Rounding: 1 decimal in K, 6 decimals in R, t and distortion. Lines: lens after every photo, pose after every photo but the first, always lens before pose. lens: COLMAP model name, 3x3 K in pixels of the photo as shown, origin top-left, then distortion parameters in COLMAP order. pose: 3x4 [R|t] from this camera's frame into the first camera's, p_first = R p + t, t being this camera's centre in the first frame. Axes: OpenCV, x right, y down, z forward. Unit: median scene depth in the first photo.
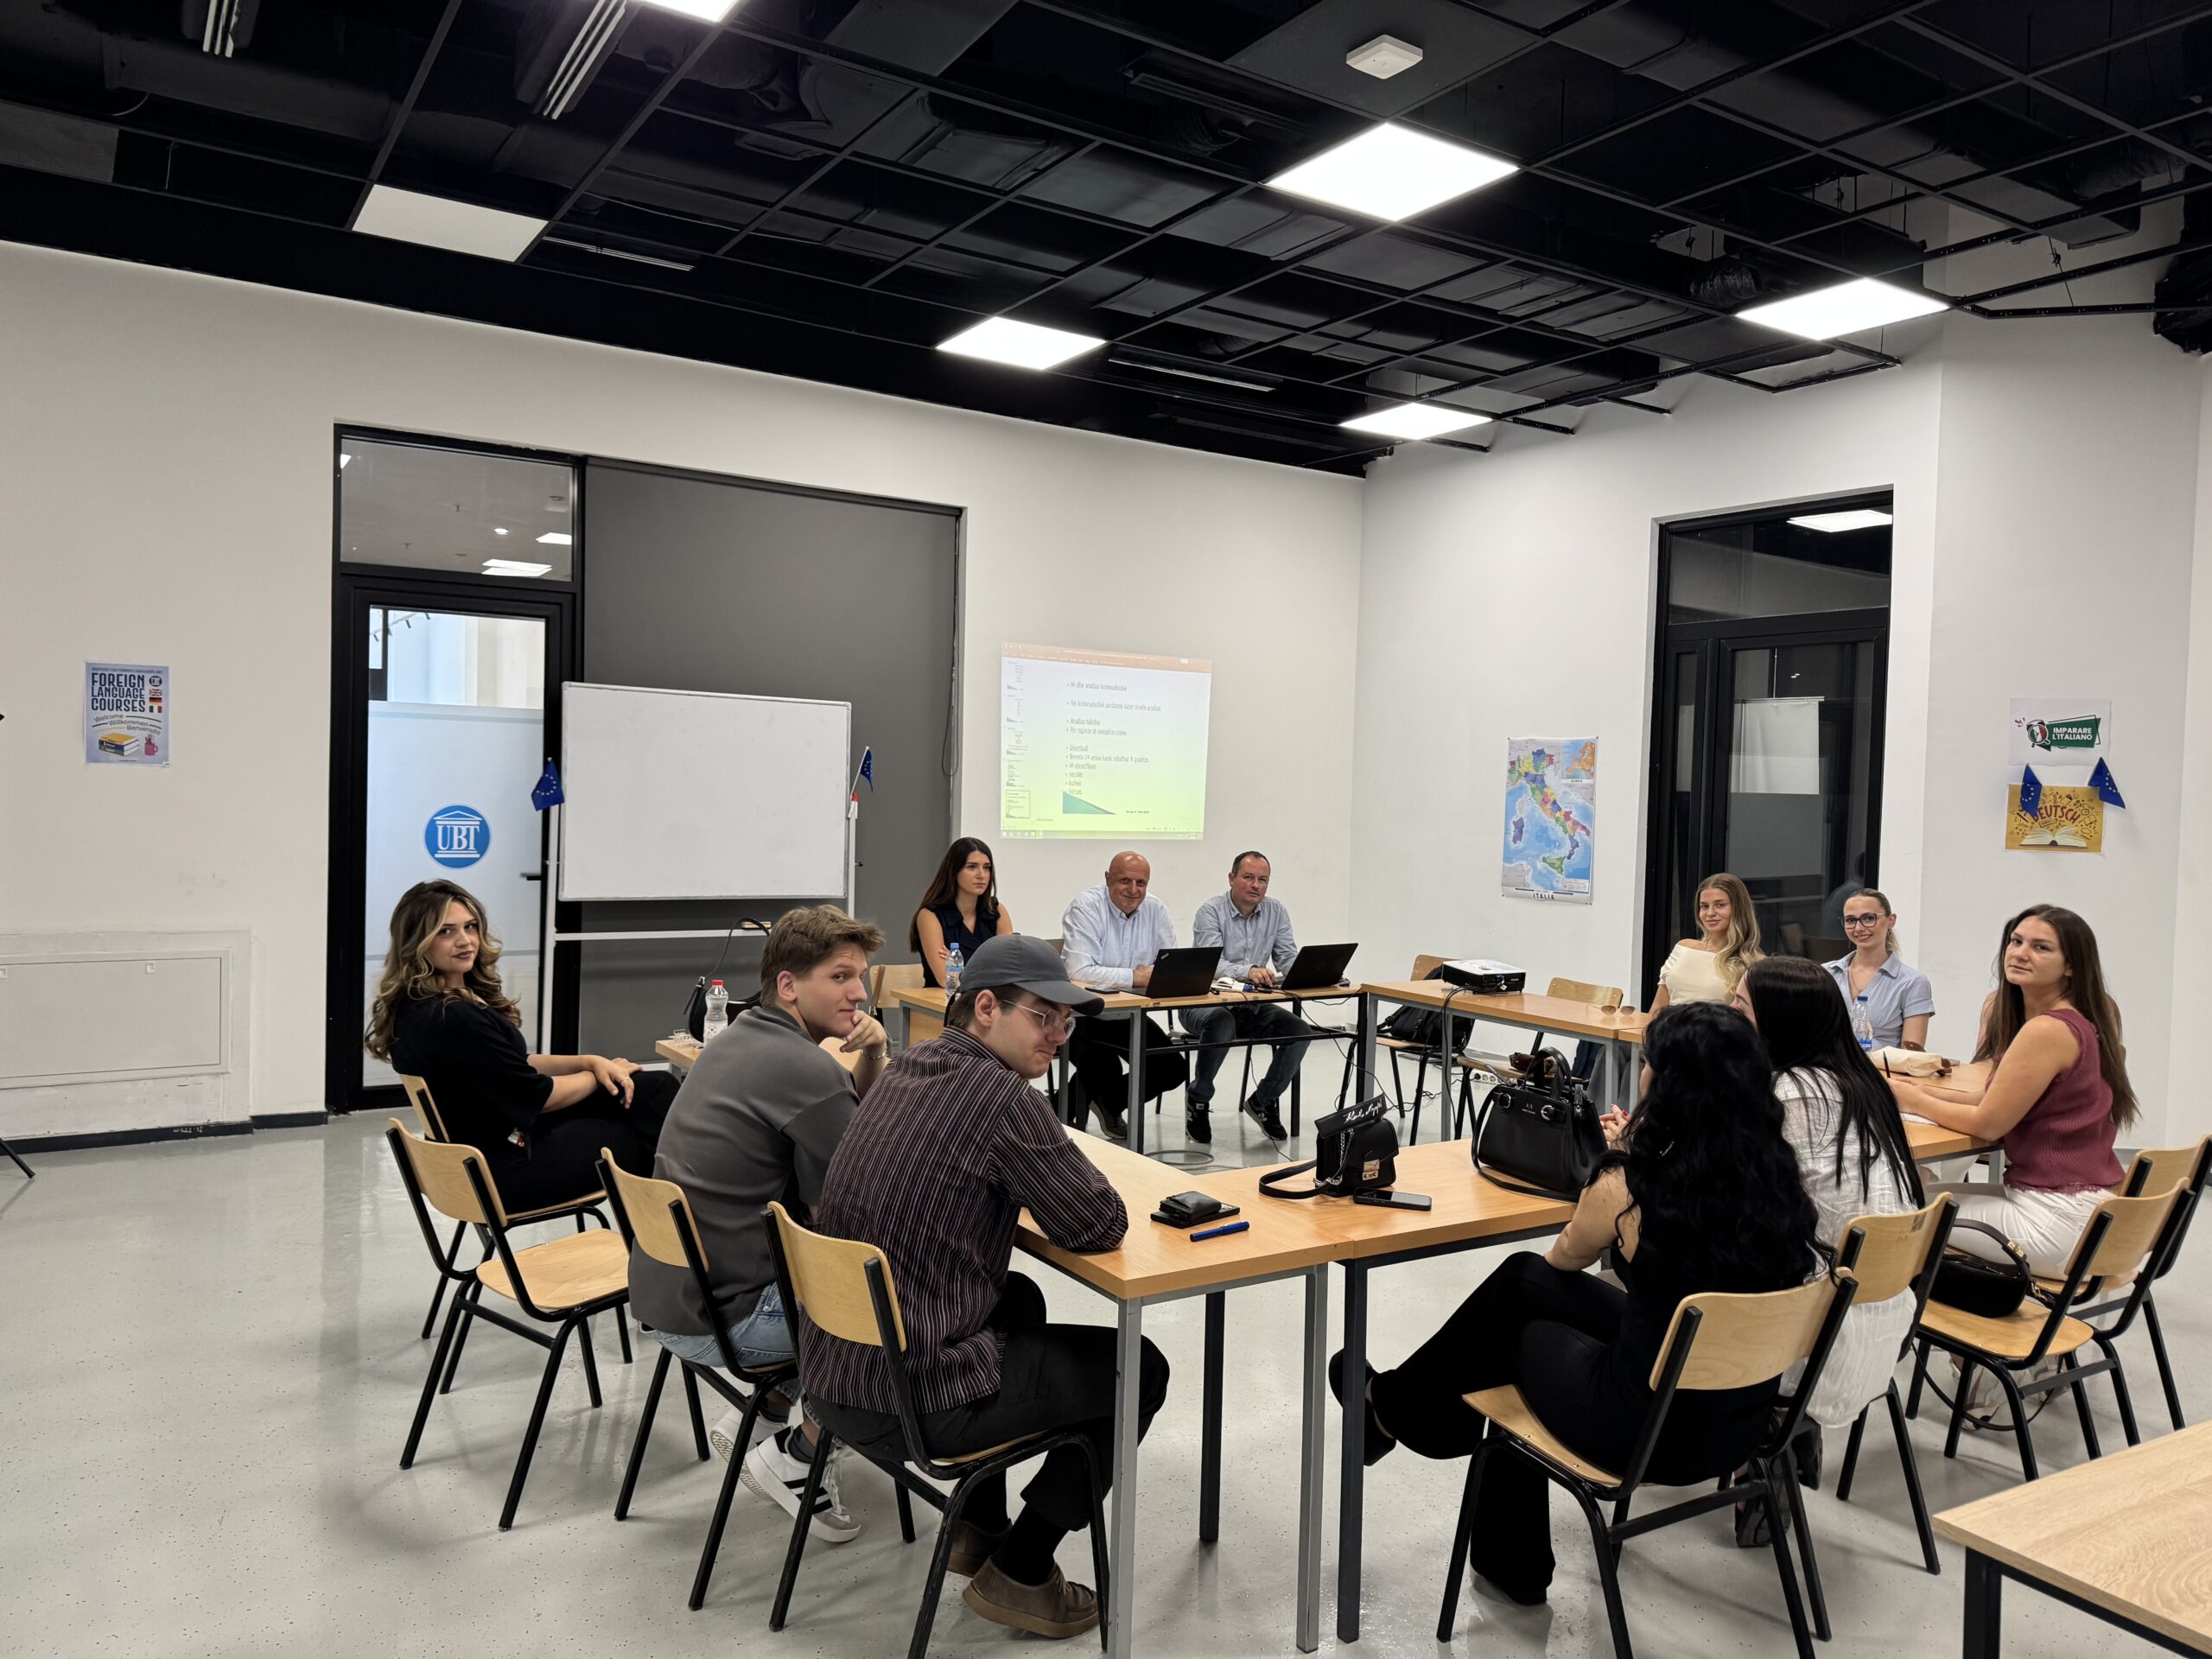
lens RADIAL K [[1542.4, 0, 1118.3], [0, 1542.4, 821.7], [0, 0, 1]] dist [0.008732, -0.008316]
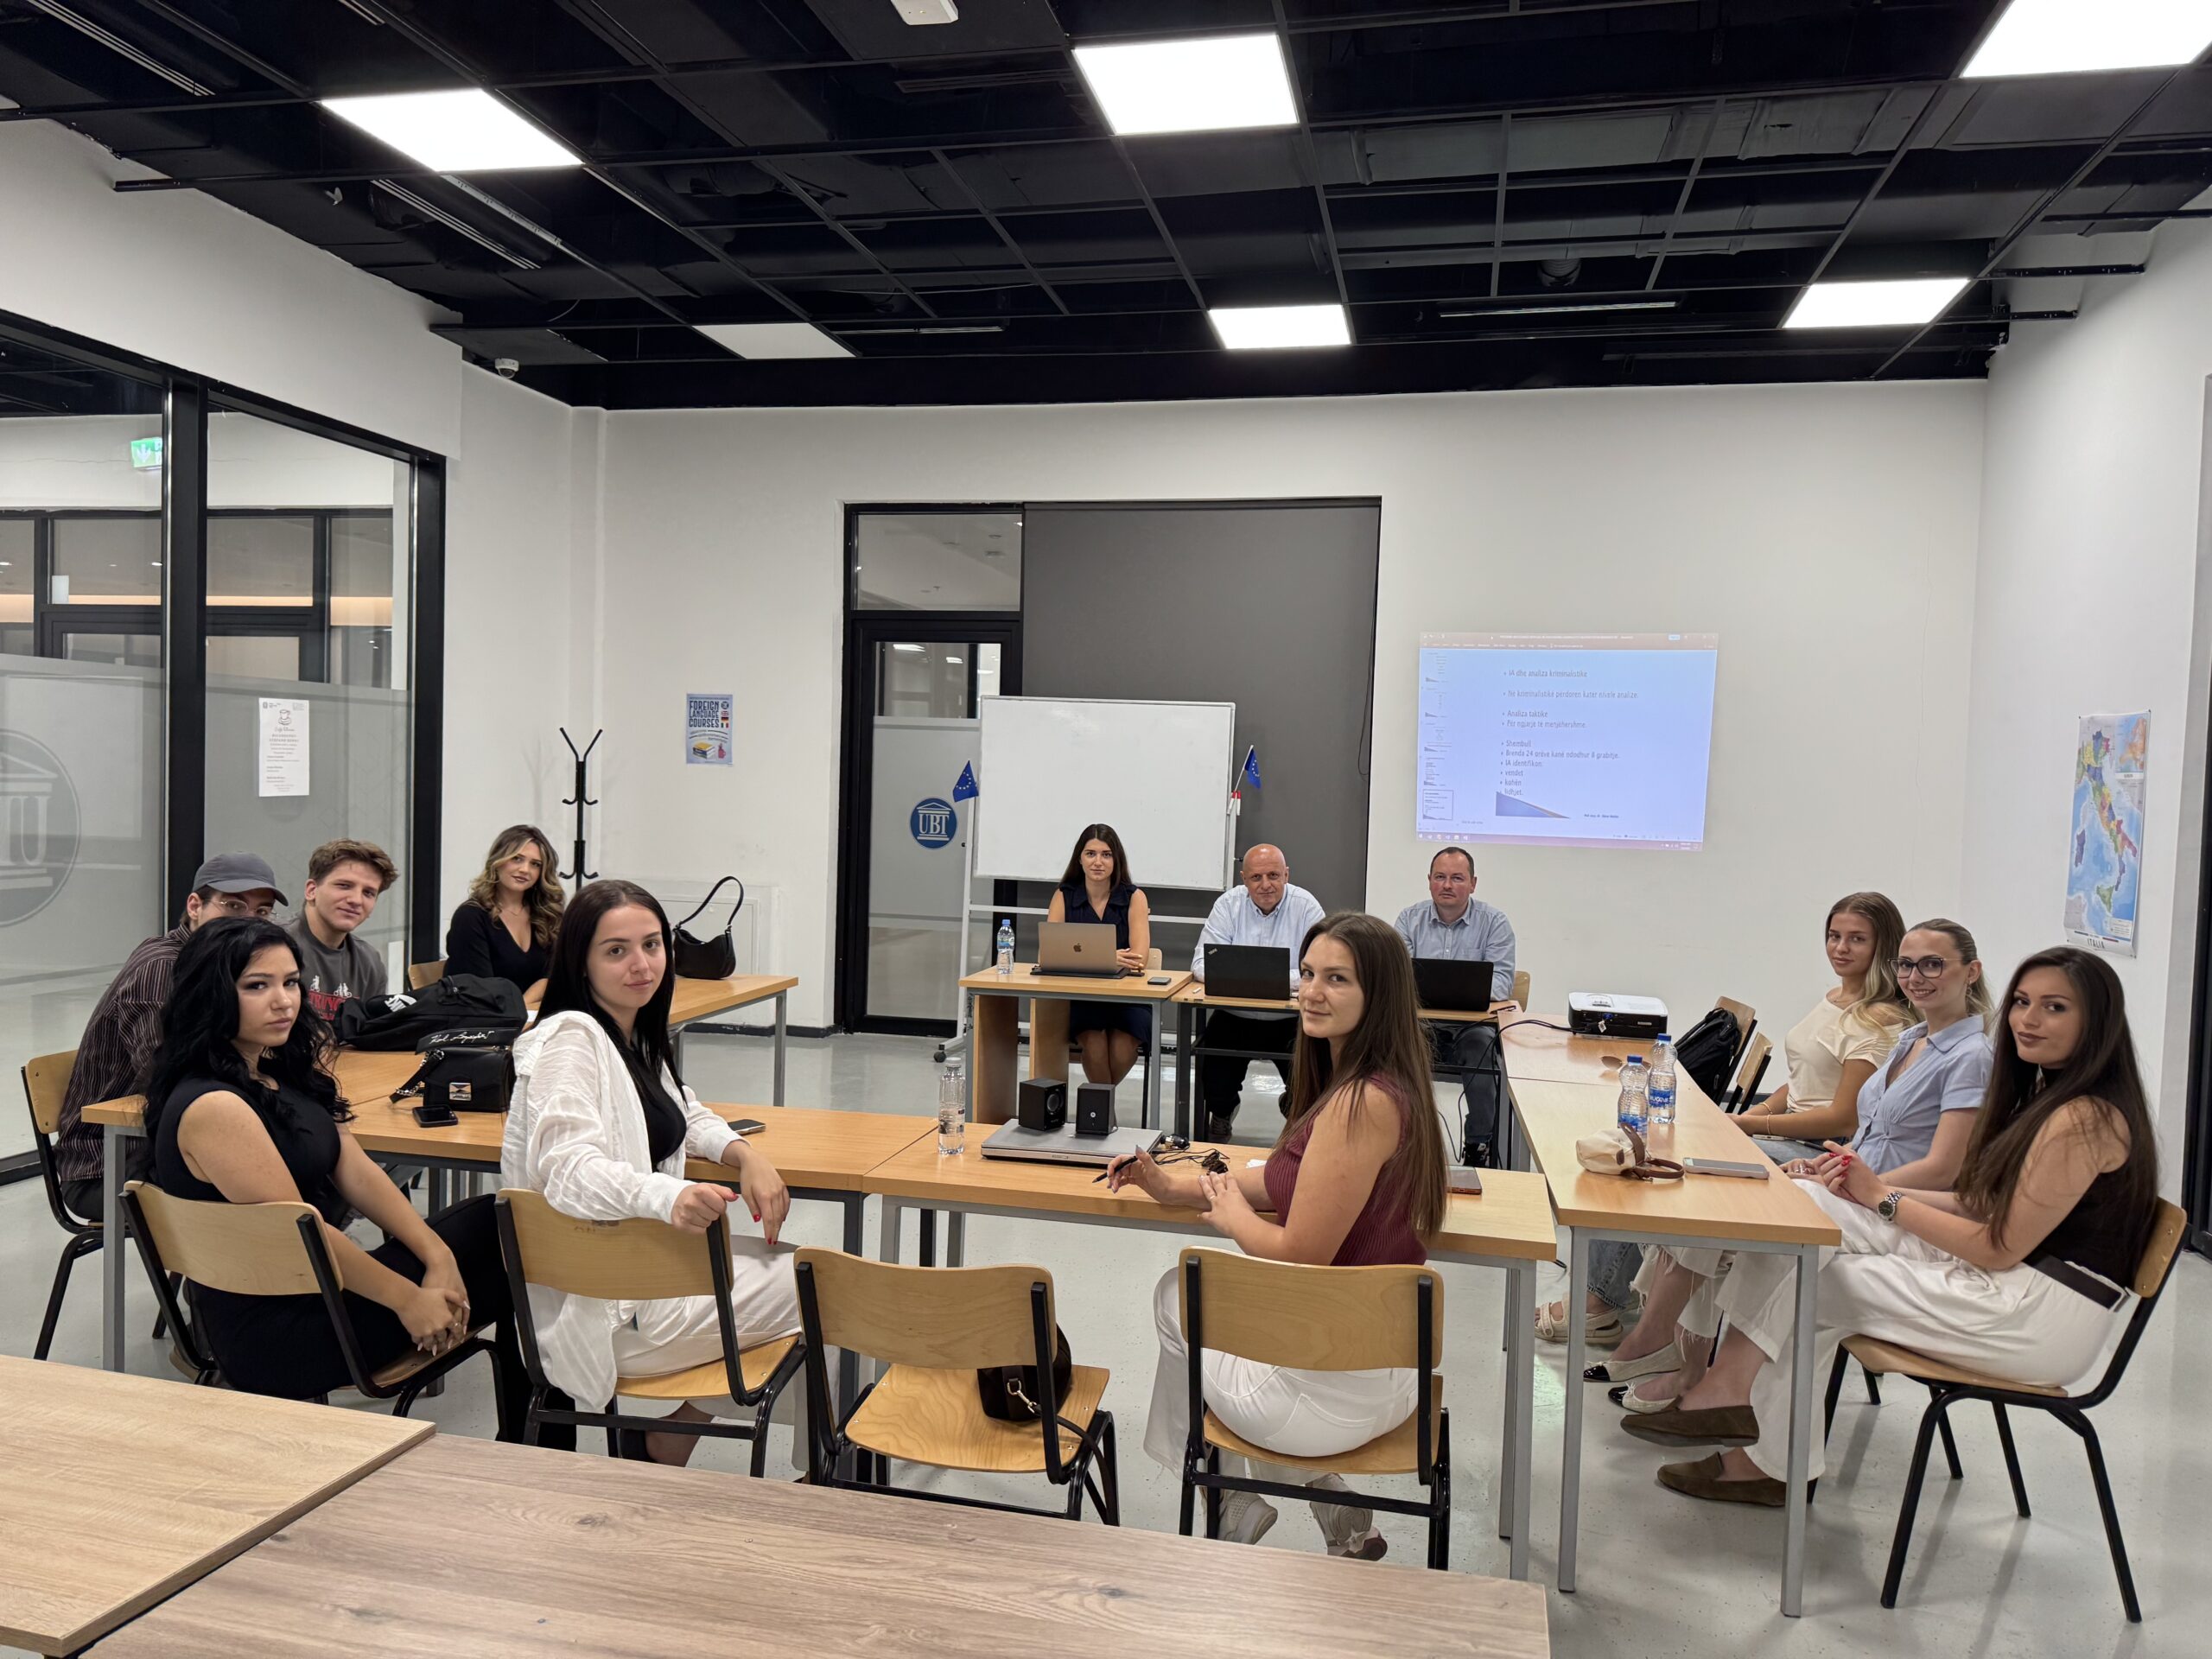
lens RADIAL K [[1542.4, 0, 1129.6], [0, 1542.4, 834.9], [0, 0, 1]] dist [0.008732, -0.008316]
pose [[0.700397, 0.022050, -0.713413, 0.538137], [-0.025846, 0.999651, 0.005522, 0.008150], [0.713285, 0.014571, 0.700722, 0.236742]]
